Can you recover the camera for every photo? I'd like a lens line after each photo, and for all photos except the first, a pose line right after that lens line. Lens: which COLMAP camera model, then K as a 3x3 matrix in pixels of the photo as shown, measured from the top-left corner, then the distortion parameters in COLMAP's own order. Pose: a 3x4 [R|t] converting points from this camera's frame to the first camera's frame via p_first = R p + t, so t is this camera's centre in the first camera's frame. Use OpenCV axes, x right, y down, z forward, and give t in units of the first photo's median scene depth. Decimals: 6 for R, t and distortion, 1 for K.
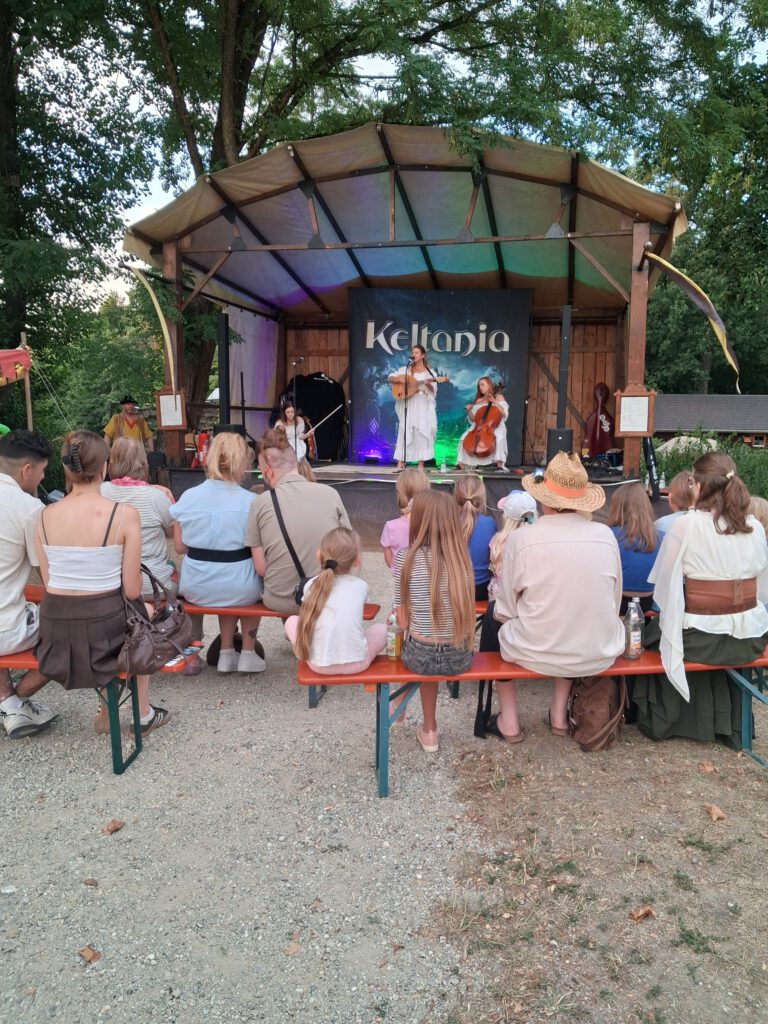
lens RADIAL K [[807.8, 0, 384.8], [0, 807.8, 510.7], [0, 0, 1]] dist [-0.005616, 0.000978]
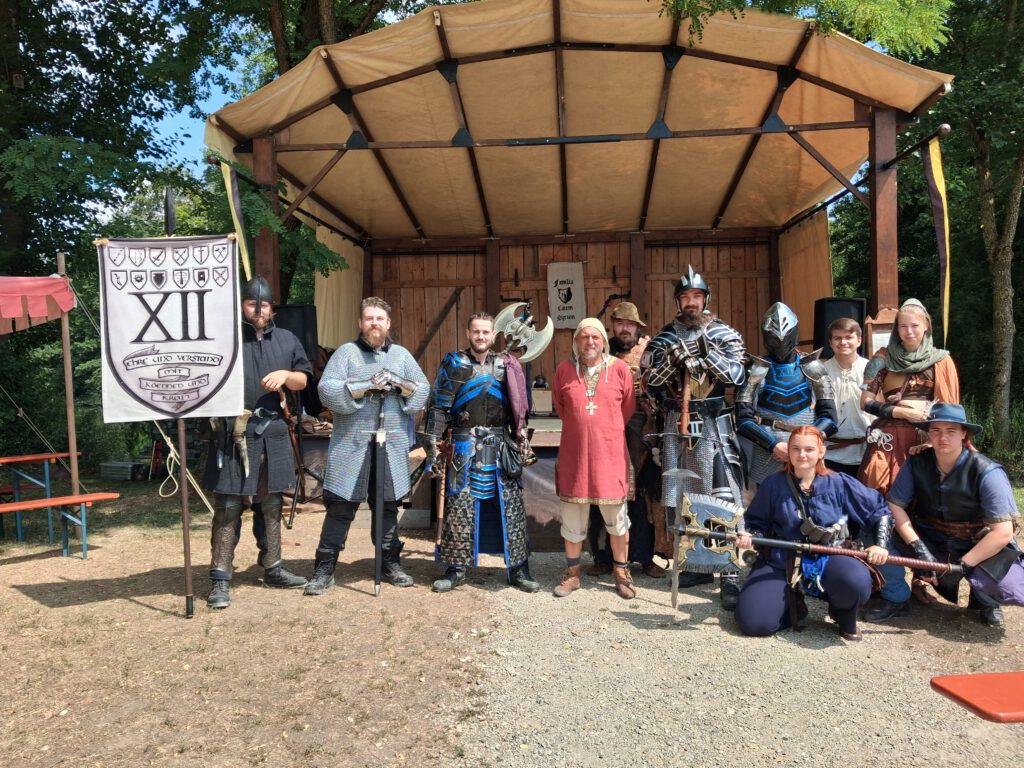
lens RADIAL K [[807.8, 0, 511.4], [0, 807.8, 384.6], [0, 0, 1]] dist [-0.005616, 0.000978]
pose [[0.985877, -0.034152, 0.163950, -0.139169], [0.047211, 0.995957, -0.076427, -0.026861], [-0.160677, 0.083088, 0.983504, 0.196149]]
